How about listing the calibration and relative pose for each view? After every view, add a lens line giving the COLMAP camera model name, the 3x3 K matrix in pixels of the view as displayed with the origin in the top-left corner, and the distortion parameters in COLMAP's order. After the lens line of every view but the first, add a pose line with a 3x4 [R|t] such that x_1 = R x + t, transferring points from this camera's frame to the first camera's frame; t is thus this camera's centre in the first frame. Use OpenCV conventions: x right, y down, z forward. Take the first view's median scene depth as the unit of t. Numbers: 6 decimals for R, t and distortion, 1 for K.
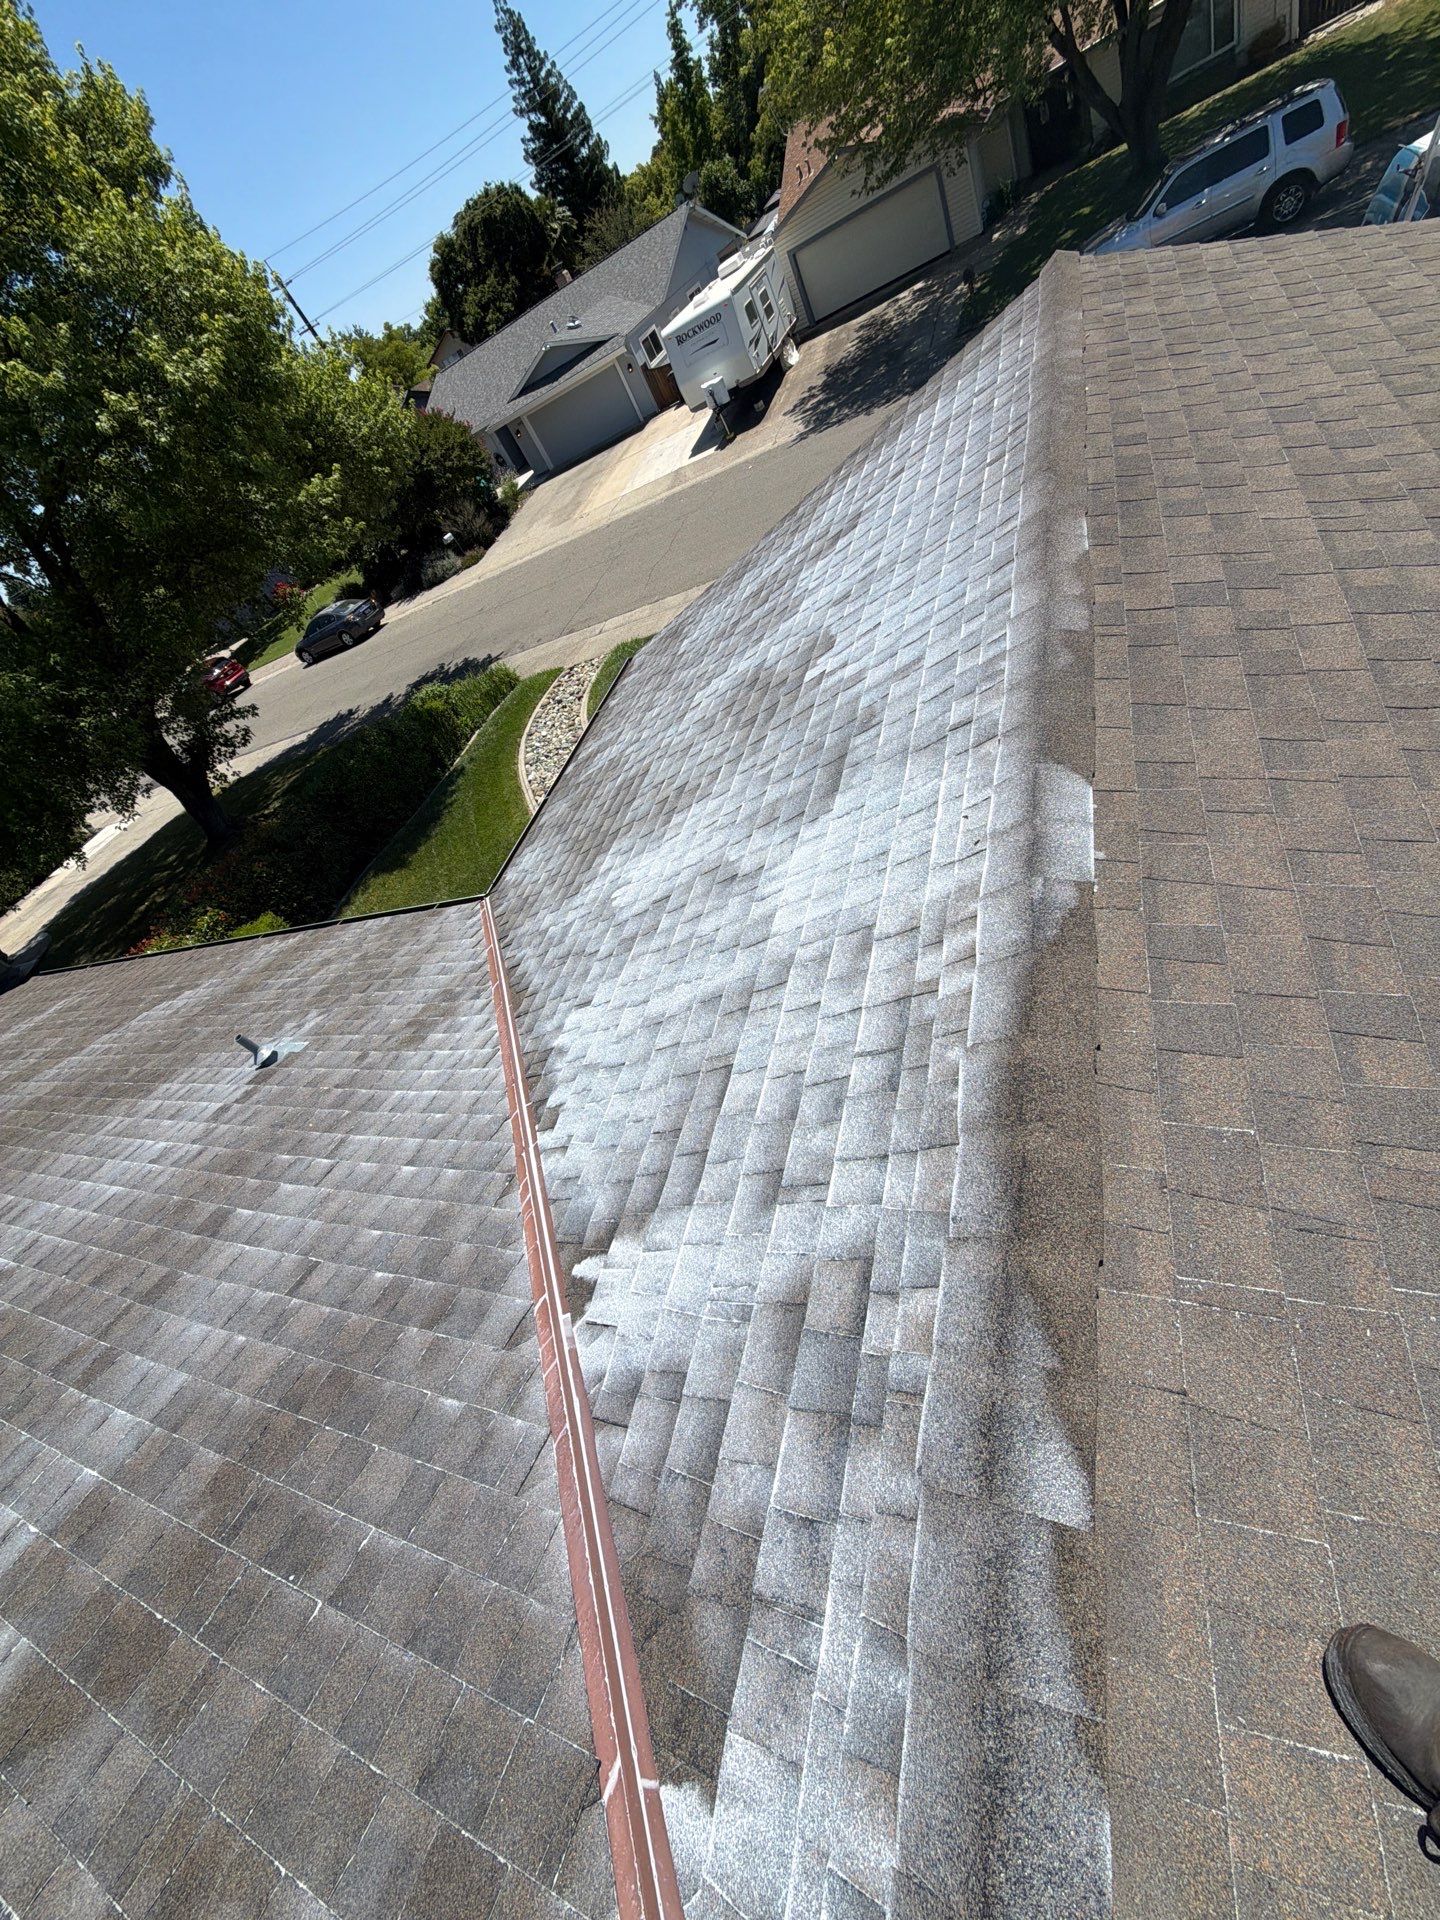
lens RADIAL K [[763.5, 0, 720.9], [0, 763.5, 958.2], [0, 0, 1]] dist [0.002024, 0.000156]
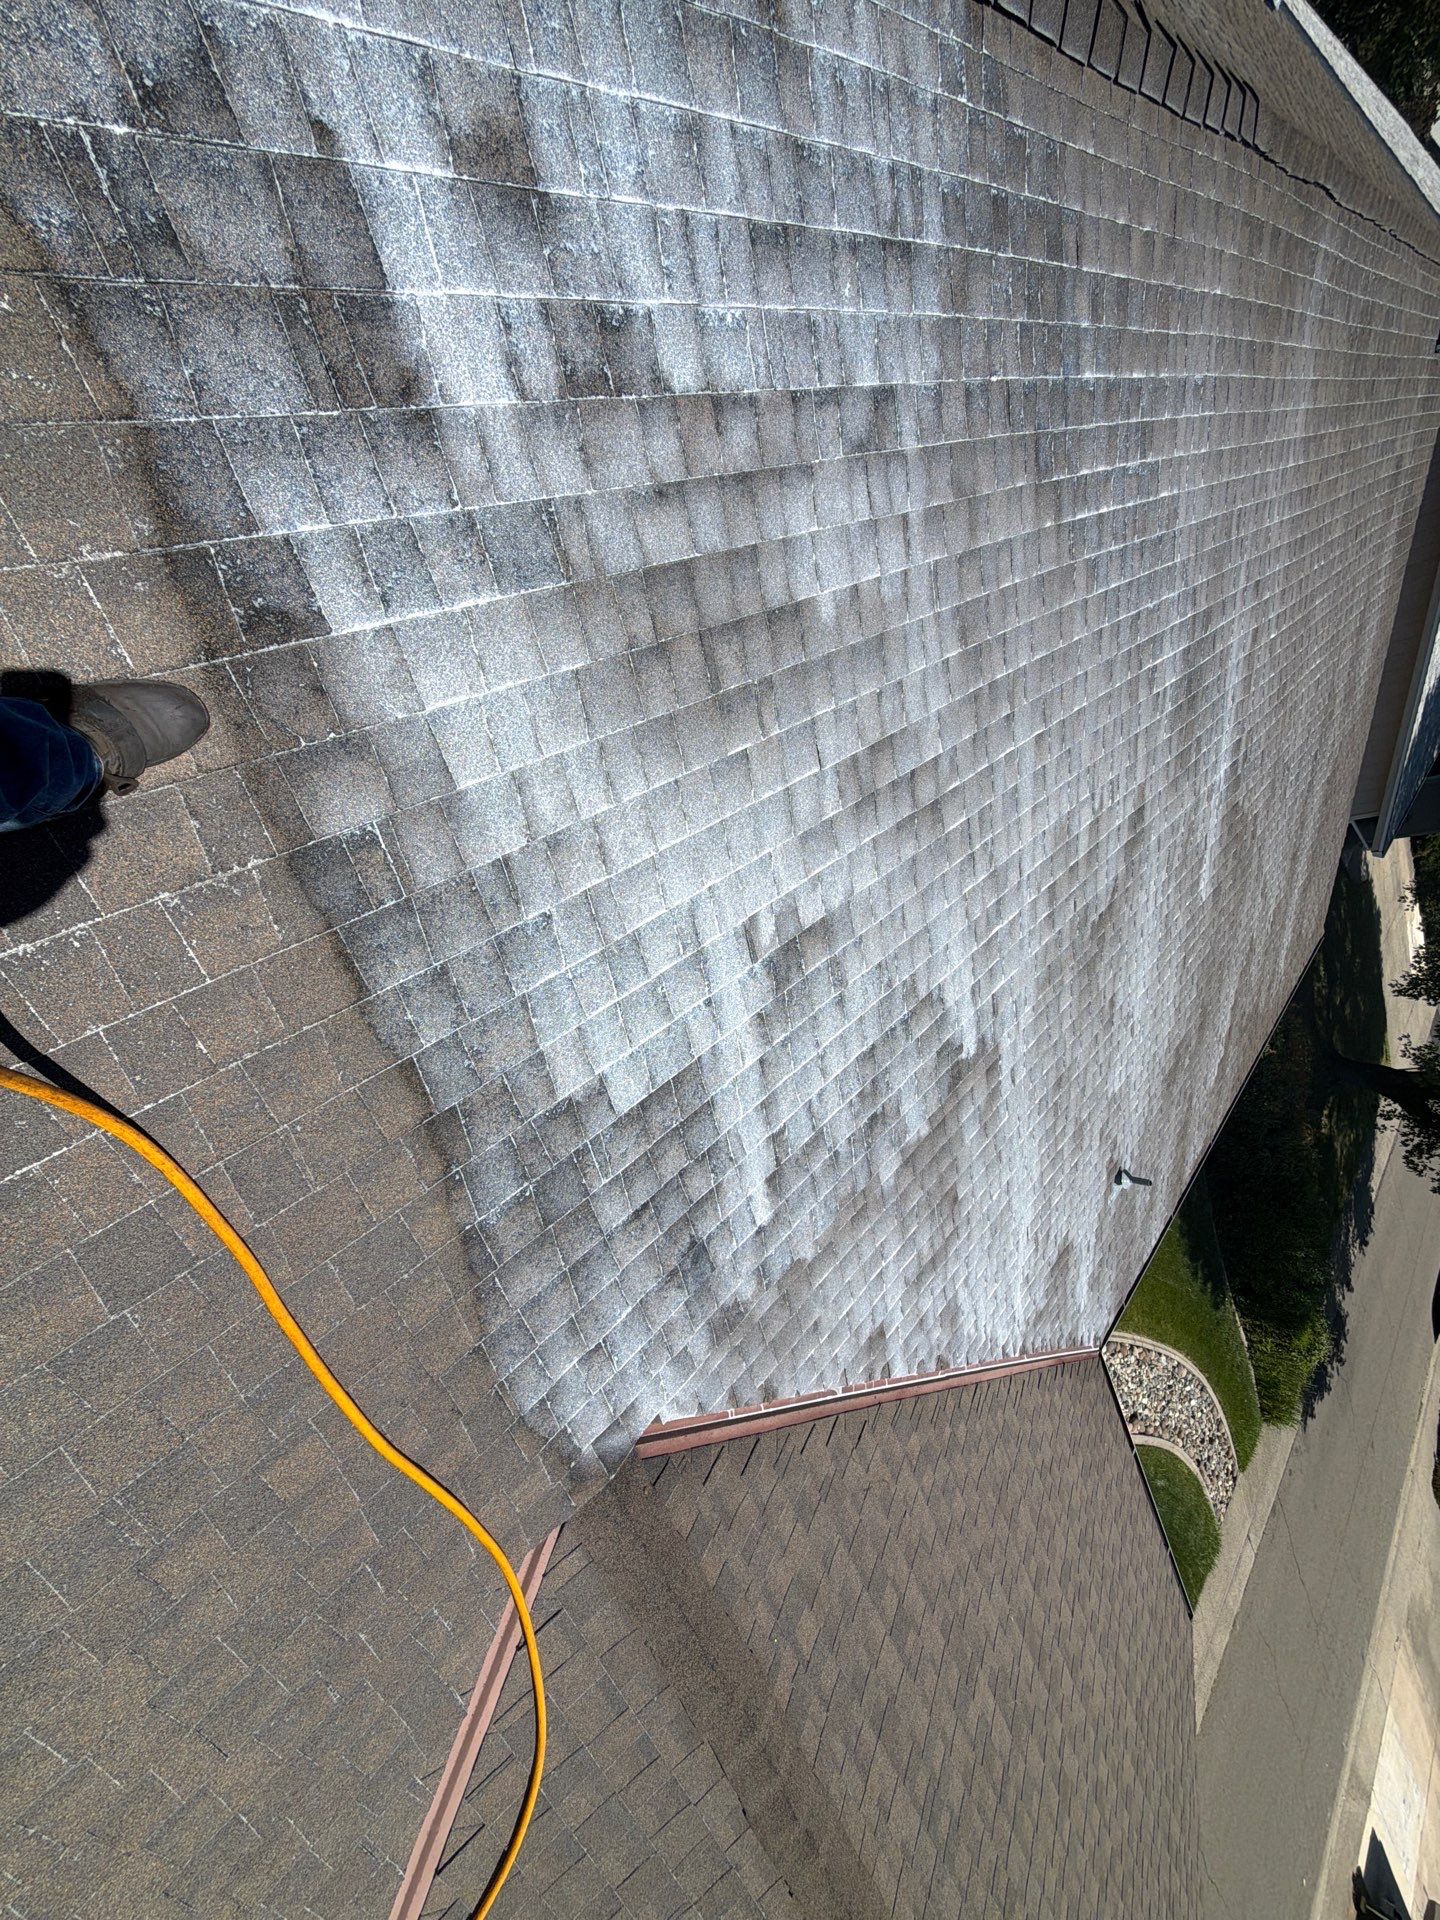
lens RADIAL K [[763.5, 0, 716.6], [0, 763.5, 956.7], [0, 0, 1]] dist [0.002024, 0.000156]
pose [[-0.757693, 0.646792, -0.086959, -0.053872], [-0.629725, -0.689624, 0.357582, 0.093520], [0.171312, 0.325697, 0.929824, -0.114627]]
